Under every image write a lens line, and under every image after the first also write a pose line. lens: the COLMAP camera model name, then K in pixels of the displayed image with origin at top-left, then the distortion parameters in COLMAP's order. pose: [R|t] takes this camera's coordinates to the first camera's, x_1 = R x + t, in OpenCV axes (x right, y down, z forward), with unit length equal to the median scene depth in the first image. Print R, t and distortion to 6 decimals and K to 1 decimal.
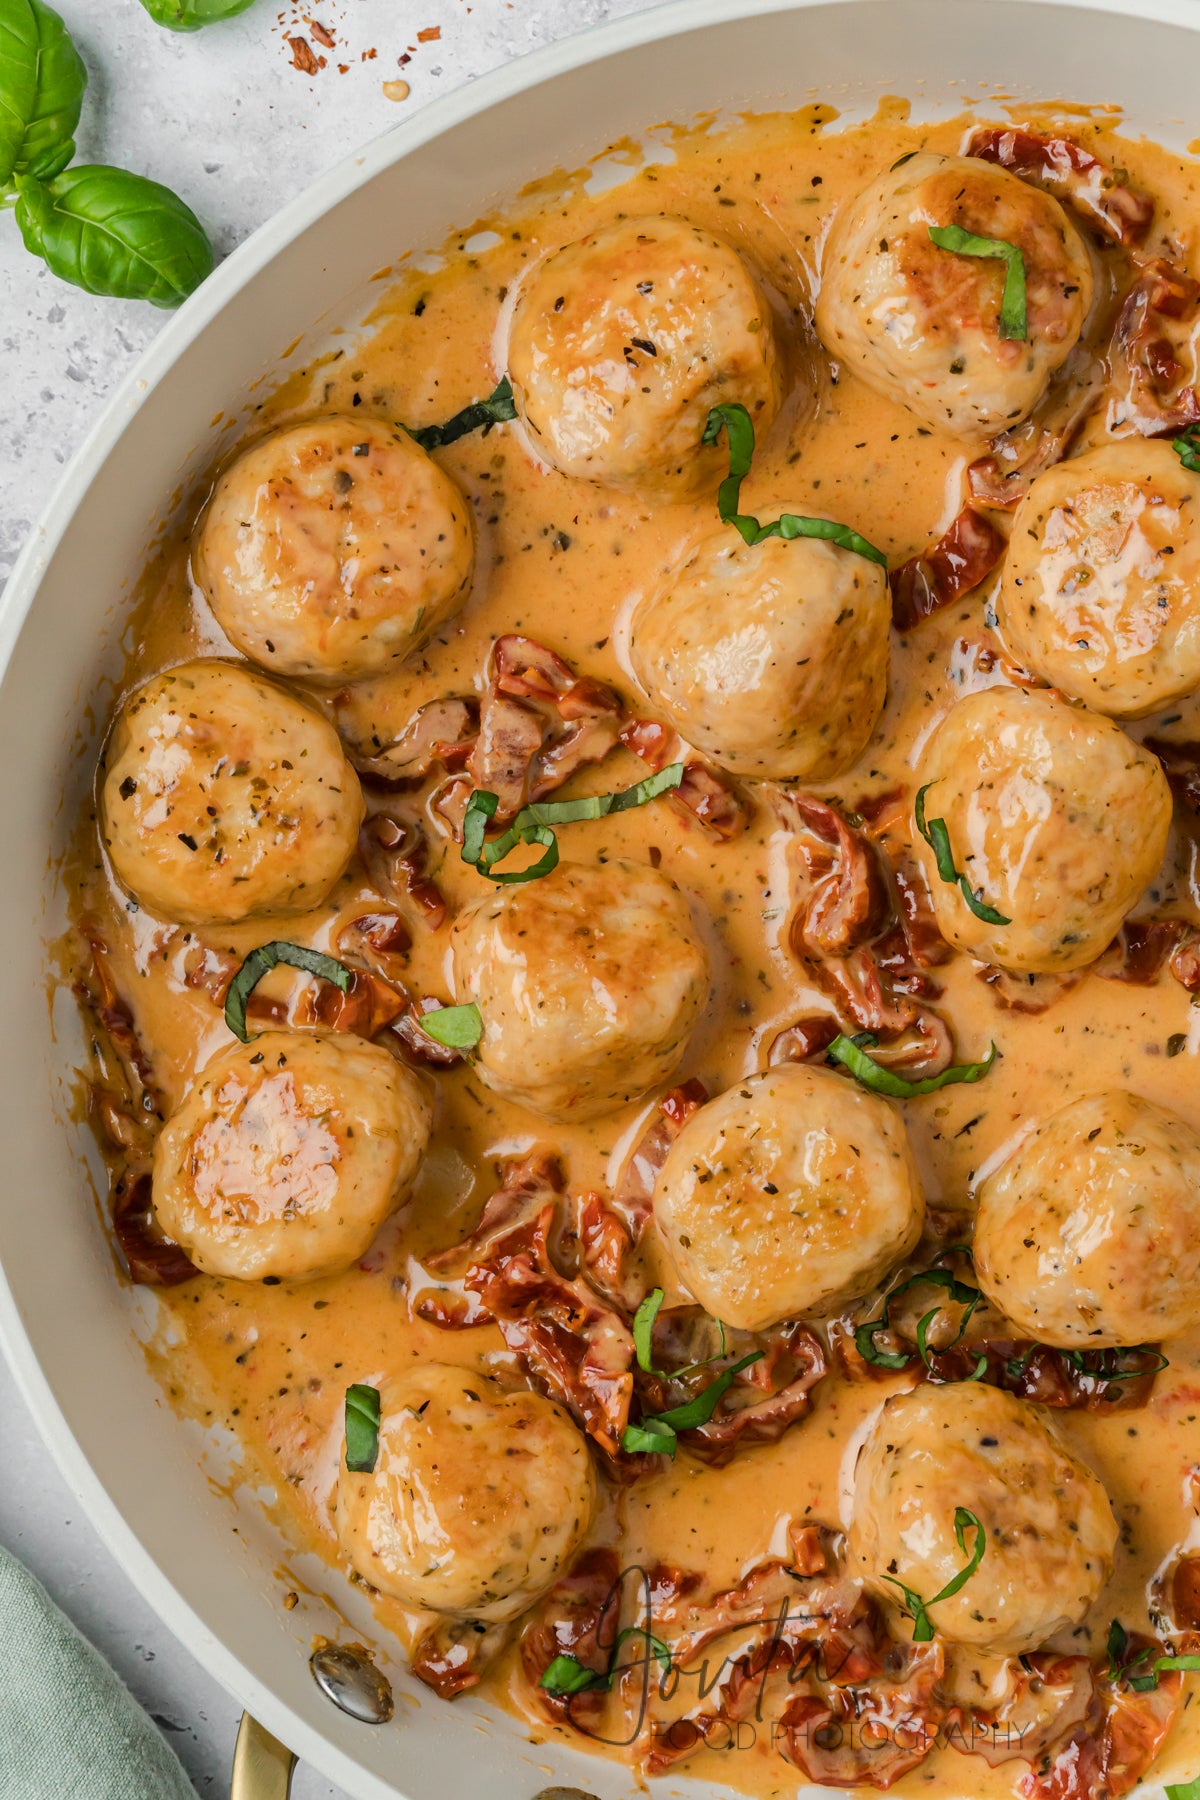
lens RADIAL K [[4744.6, 0, 600.0], [0, 4744.6, 900.0], [0, 0, 1]] dist [0.127103, 1.373489]
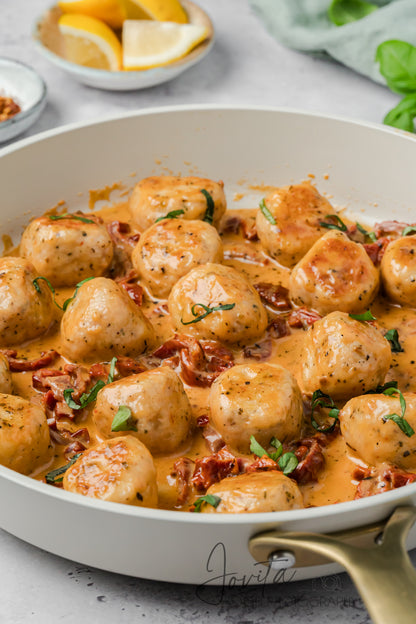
lens RADIAL K [[2453.9, 0, 208.0], [0, 2453.9, 312.0], [0, 0, 1]] dist [0.054461, -2.639642]
pose [[0.692157, -0.411064, 0.593249, -0.766235], [0.721713, 0.386225, -0.574422, 0.806335], [0.006997, 0.825746, 0.563999, 0.186499]]
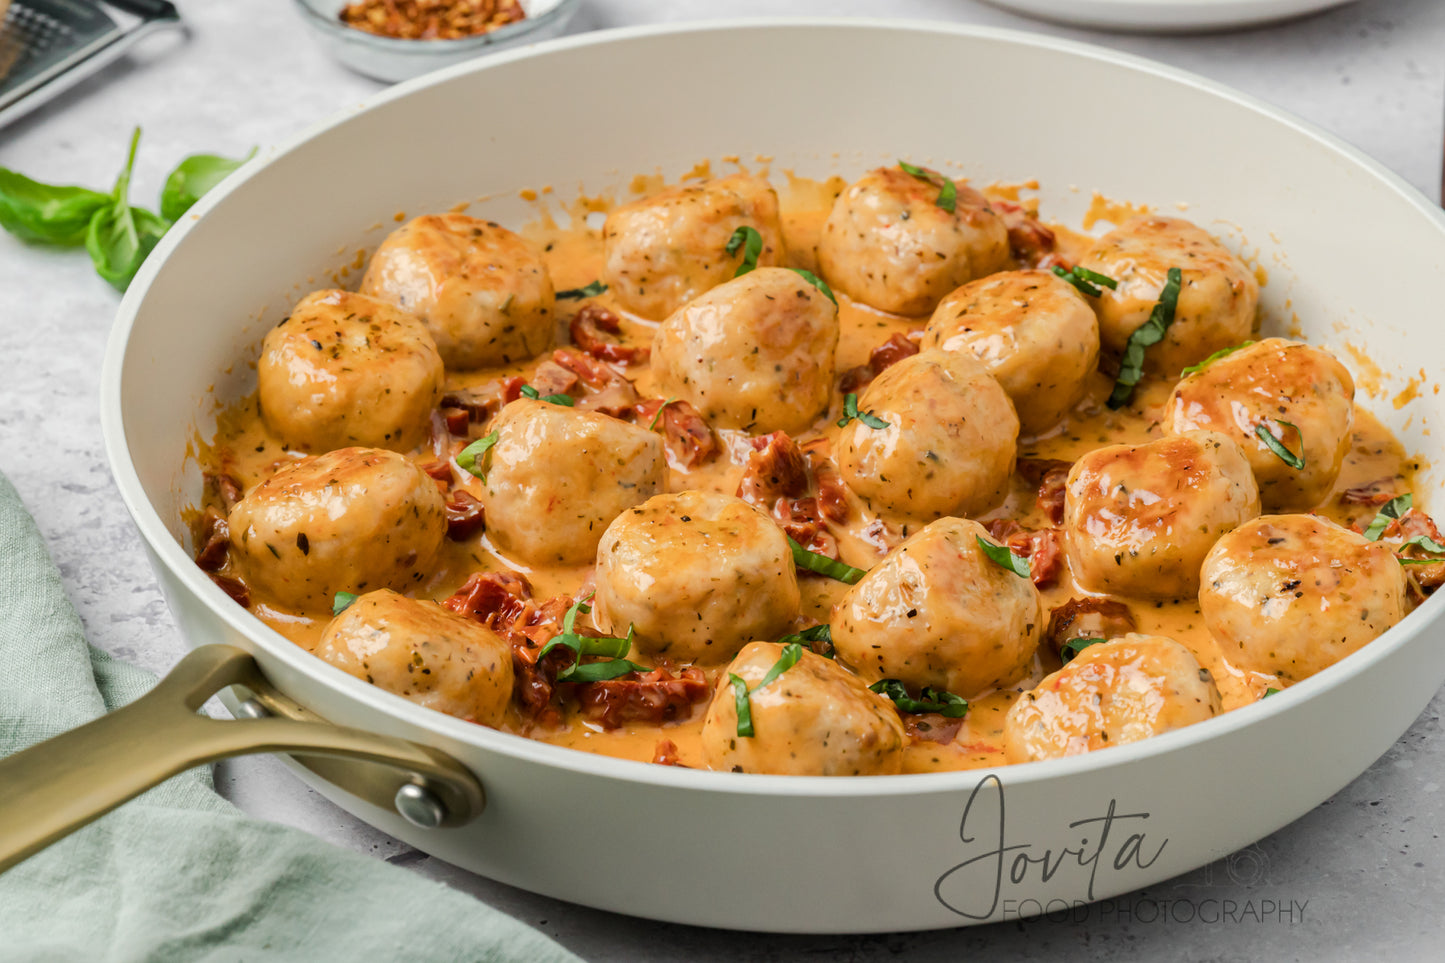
lens RADIAL K [[5682.6, 0, 722.5], [0, 5682.6, 481.5], [0, 0, 1]] dist [0.054461, -2.639642]
pose [[0.986602, 0.105016, -0.124855, 0.240530], [-0.161670, 0.526566, -0.834620, 1.364188], [-0.021905, 0.843623, 0.536489, 0.130329]]
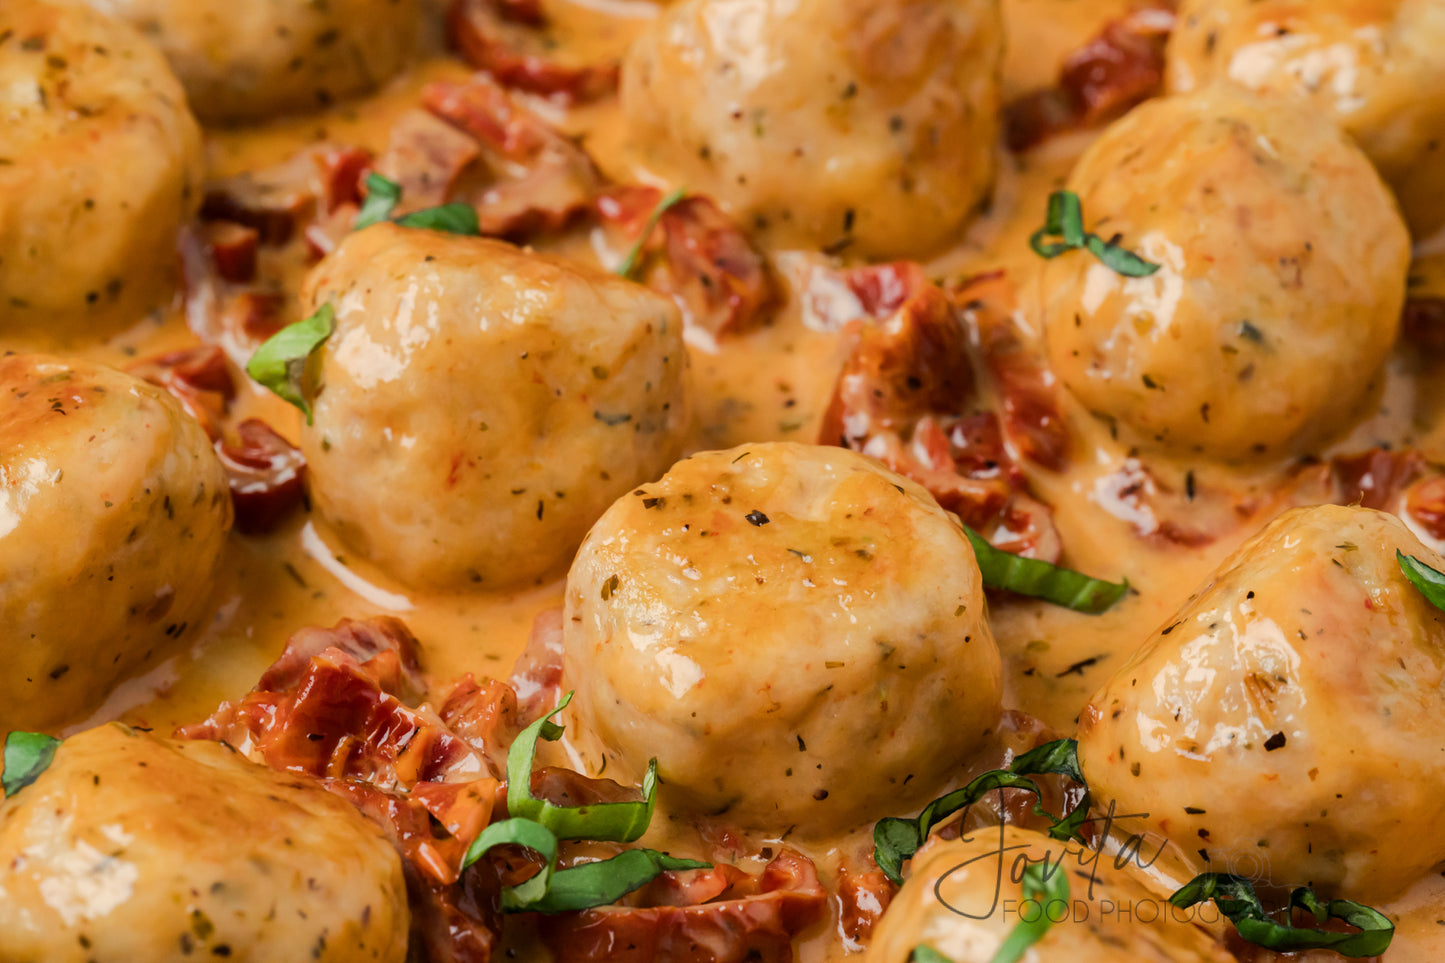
lens RADIAL K [[5963.0, 0, 722.5], [0, 5963.0, 481.5], [0, 0, 1]] dist [0.095030, -2.945753]
pose [[0.994775, 0.089684, -0.048772, 0.067783], [-0.095147, 0.641348, -0.761328, 0.638005], [-0.036999, 0.761991, 0.646530, 0.485641]]
